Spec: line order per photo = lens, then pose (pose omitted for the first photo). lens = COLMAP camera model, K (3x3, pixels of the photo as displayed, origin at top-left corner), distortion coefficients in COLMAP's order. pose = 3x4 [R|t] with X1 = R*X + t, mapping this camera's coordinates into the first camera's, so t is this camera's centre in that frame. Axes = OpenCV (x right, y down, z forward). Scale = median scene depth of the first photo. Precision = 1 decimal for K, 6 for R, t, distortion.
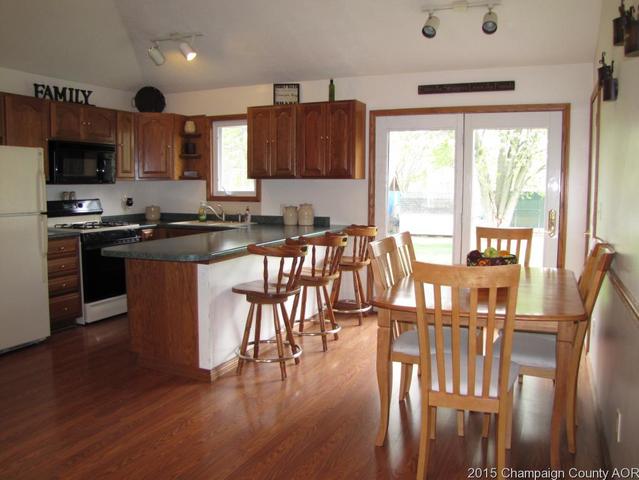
lens RADIAL K [[539.0, 0, 322.0], [0, 539.0, 230.9], [0, 0, 1]] dist [-0.183095, 0.163529]
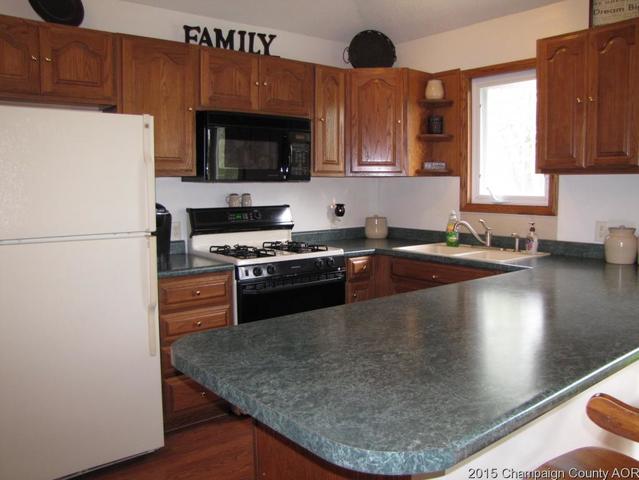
lens RADIAL K [[539.0, 0, 322.0], [0, 539.0, 230.9], [0, 0, 1]] dist [-0.183095, 0.163529]
pose [[0.890064, 0.033246, -0.454623, -0.092049], [-0.034473, 0.999390, 0.005592, -0.036031], [0.454531, 0.010696, 0.890667, 0.449873]]
